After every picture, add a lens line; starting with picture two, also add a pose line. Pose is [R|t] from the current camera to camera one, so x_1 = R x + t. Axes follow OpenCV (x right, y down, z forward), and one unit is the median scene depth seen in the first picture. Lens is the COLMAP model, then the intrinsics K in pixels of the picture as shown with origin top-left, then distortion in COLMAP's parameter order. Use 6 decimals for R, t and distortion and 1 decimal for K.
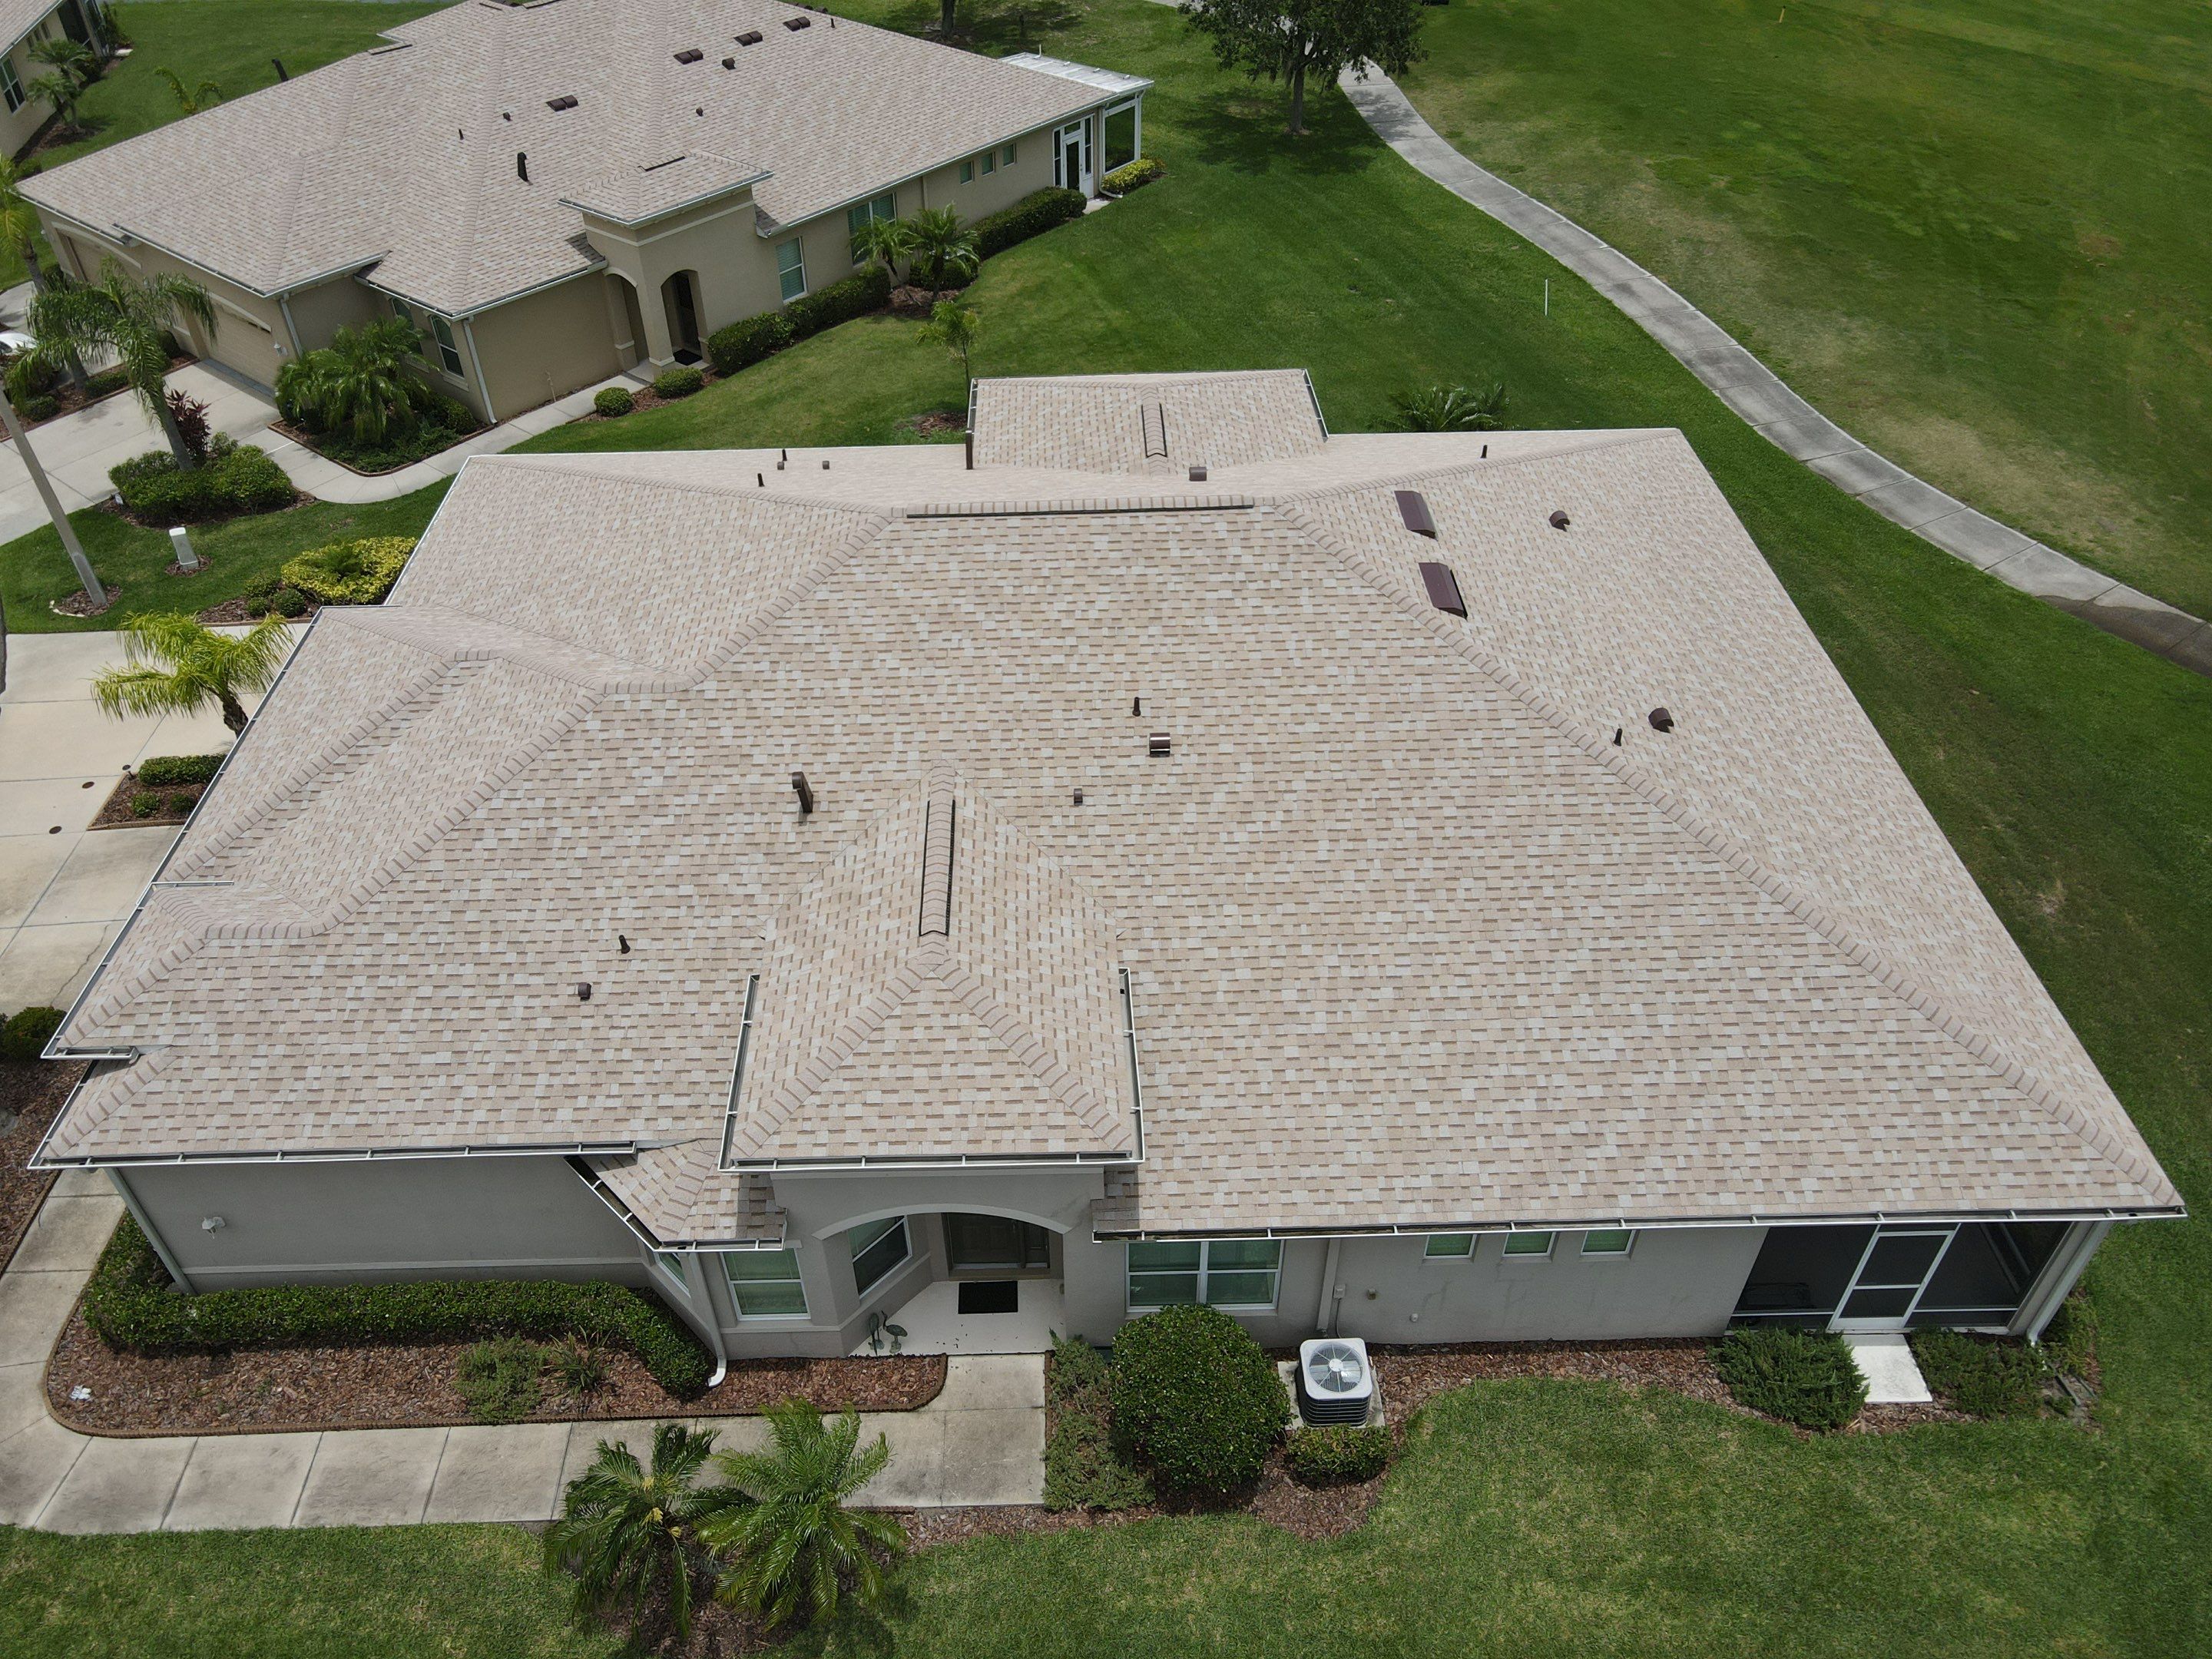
lens RADIAL K [[1629.2, 0, 1098.3], [0, 1629.2, 761.8], [0, 0, 1]] dist [-0.015970, 0.029361]
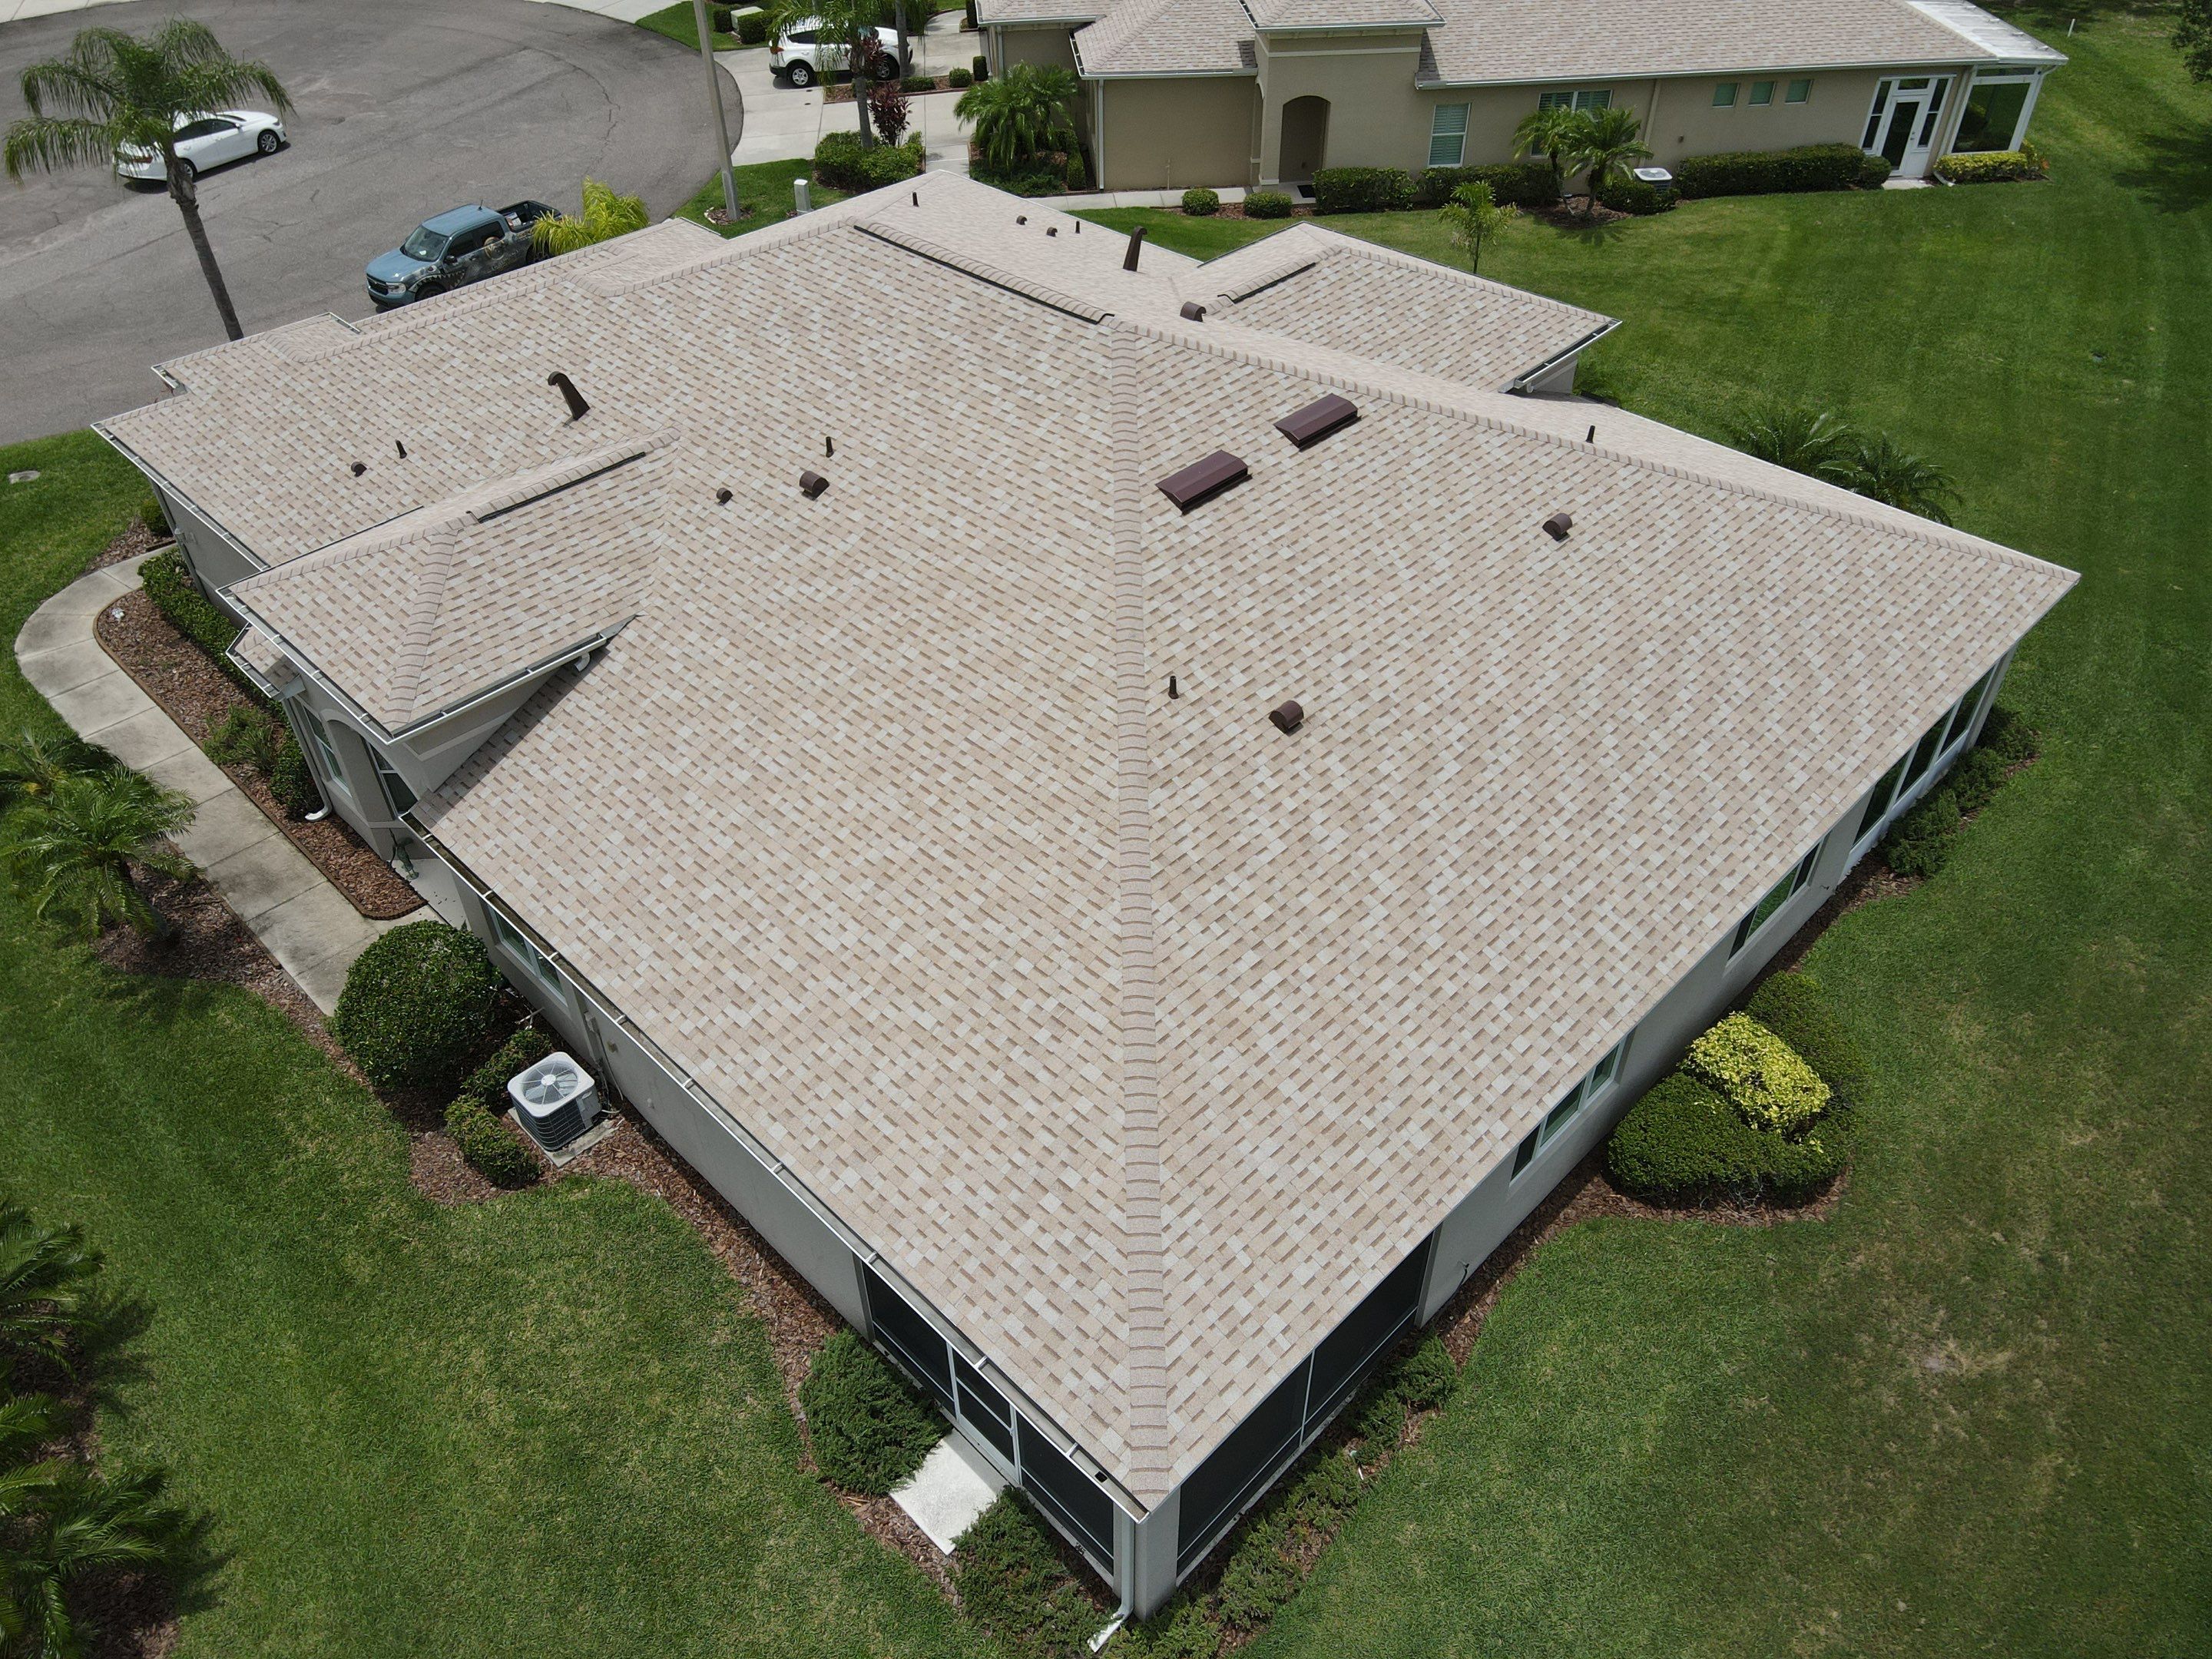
lens RADIAL K [[1653.1, 0, 1109.4], [0, 1653.1, 779.0], [0, 0, 1]] dist [-0.011329, 0.038065]
pose [[0.697075, 0.457327, -0.552212, 0.718007], [-0.443532, 0.880172, 0.169049, -0.092830], [0.563352, 0.127084, 0.816385, 0.294412]]
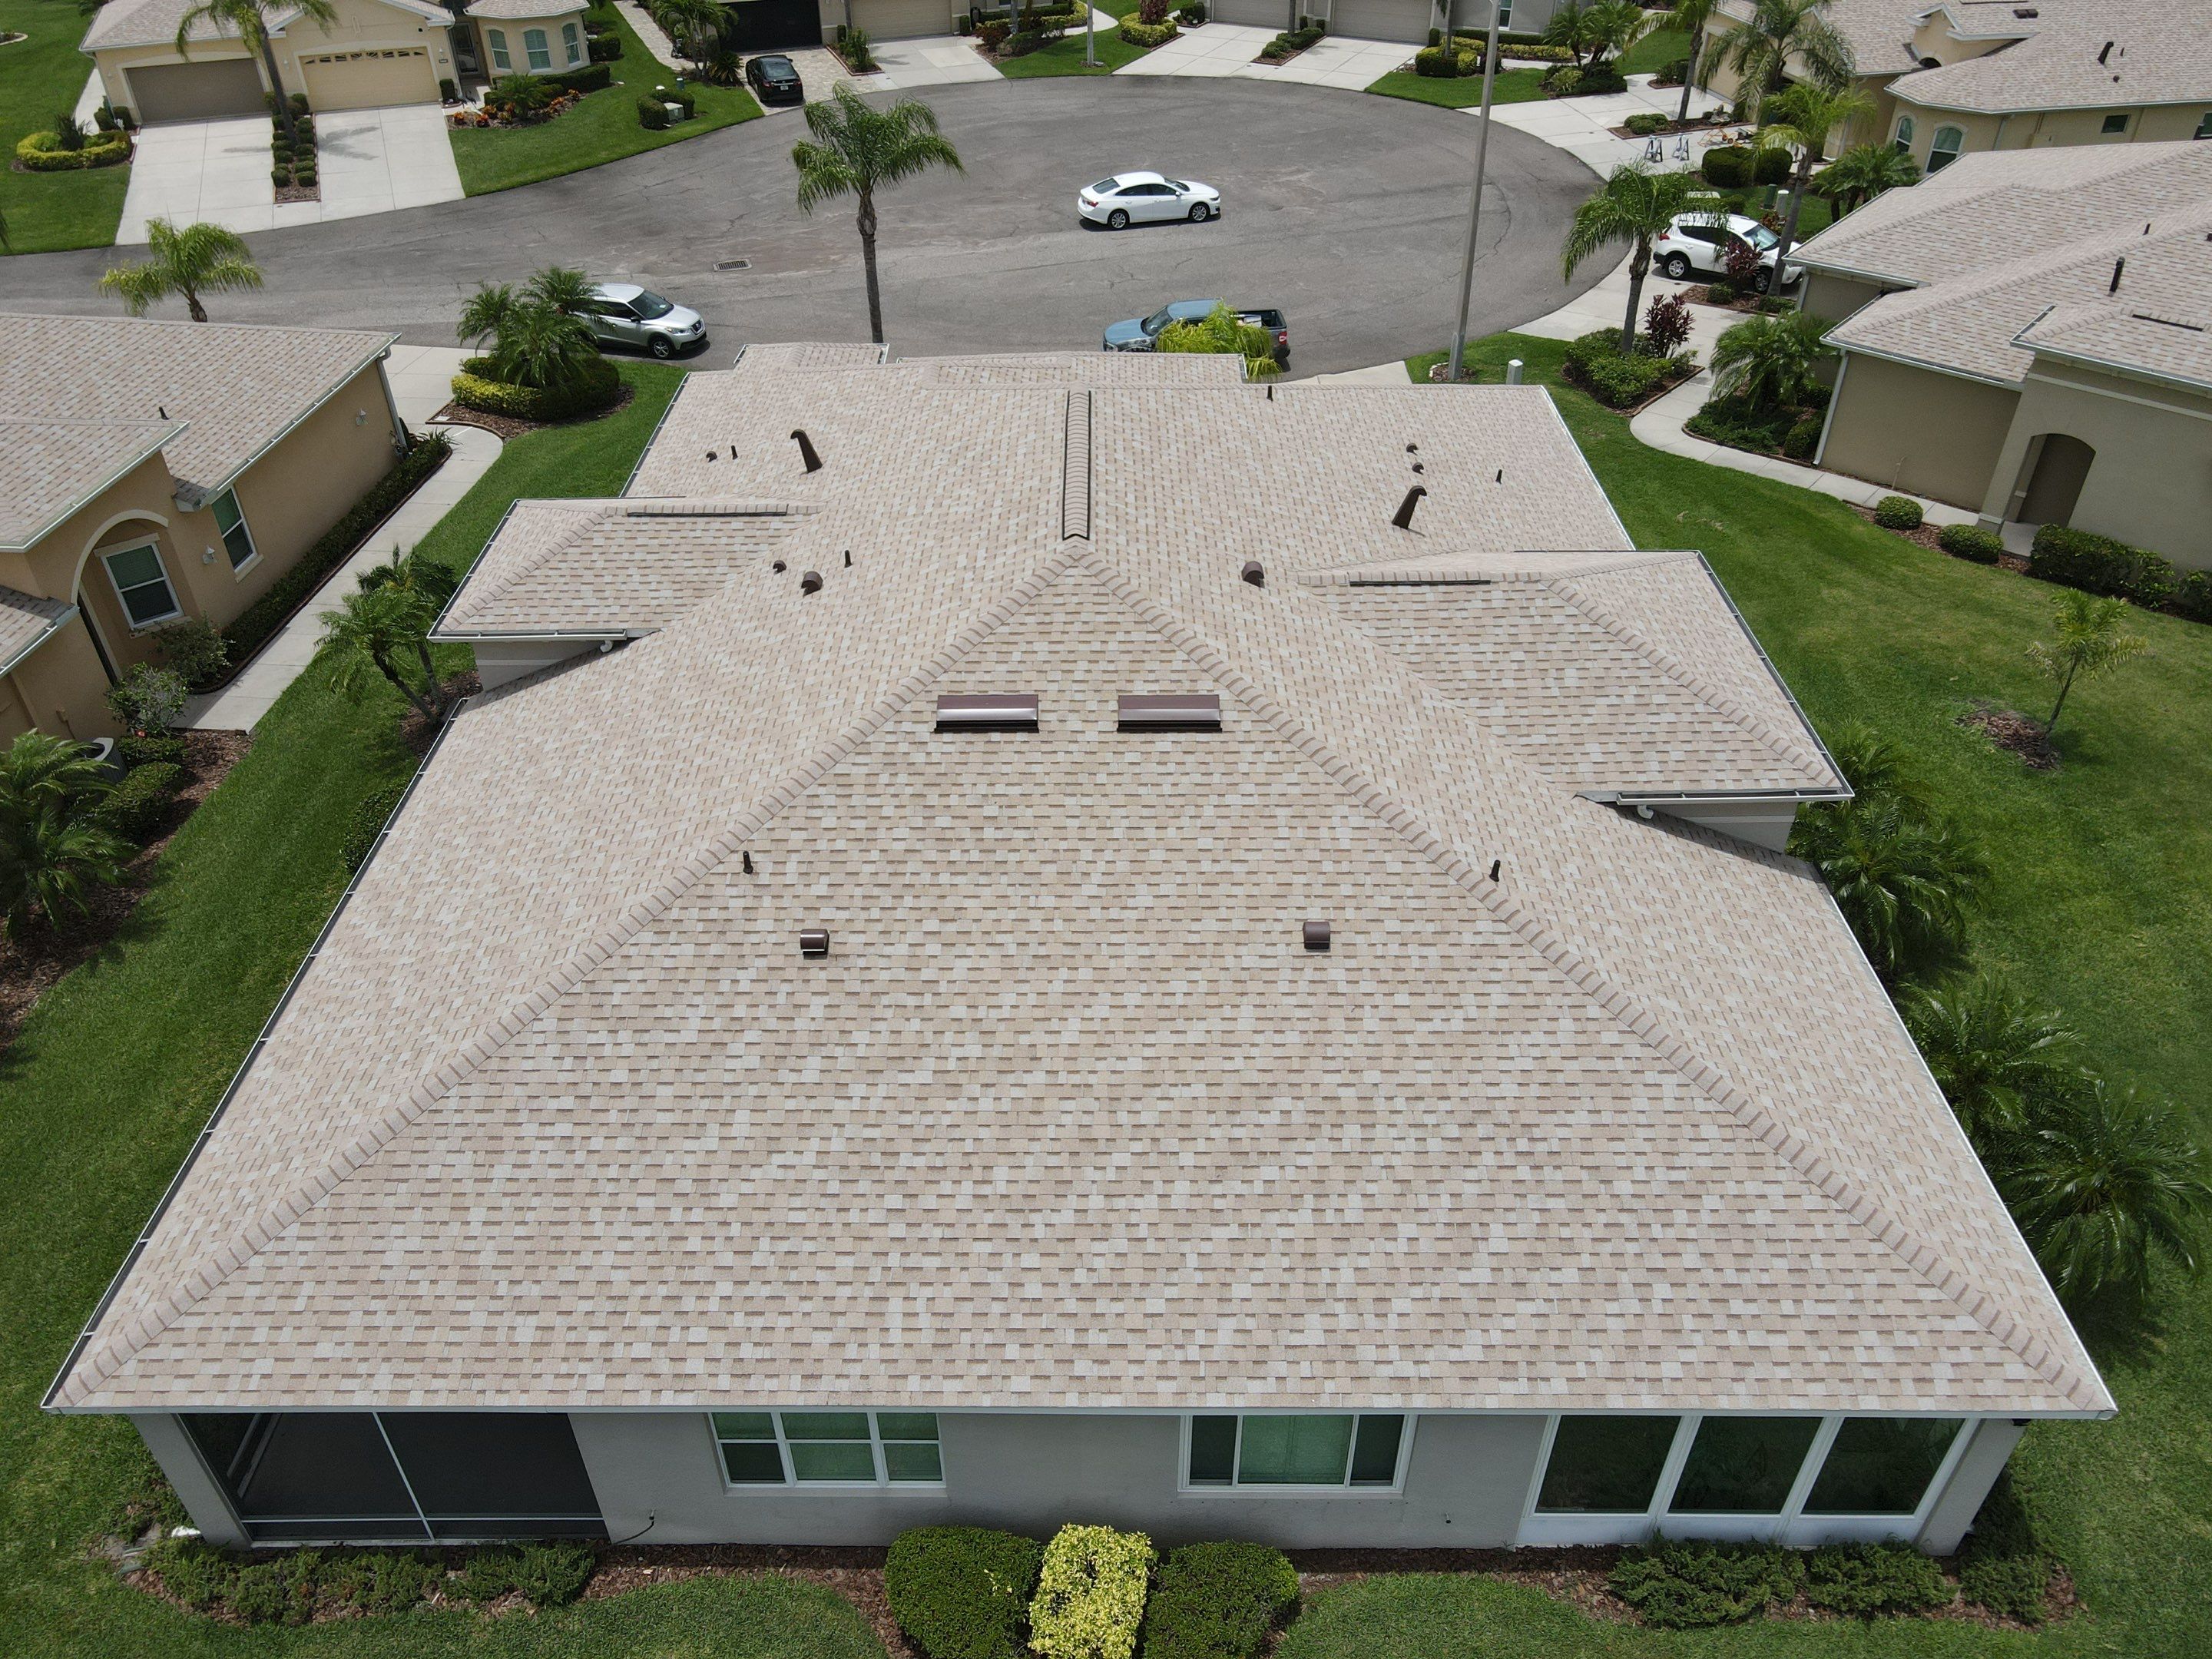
lens RADIAL K [[1618.3, 0, 1106.0], [0, 1618.3, 829.5], [0, 0, 1]] dist [-0.007414, 0.079271]
pose [[-0.030104, 0.614546, -0.788307, 0.898545], [-0.612203, 0.612092, 0.500551, -0.523213], [0.790128, 0.497672, 0.357800, 0.783260]]
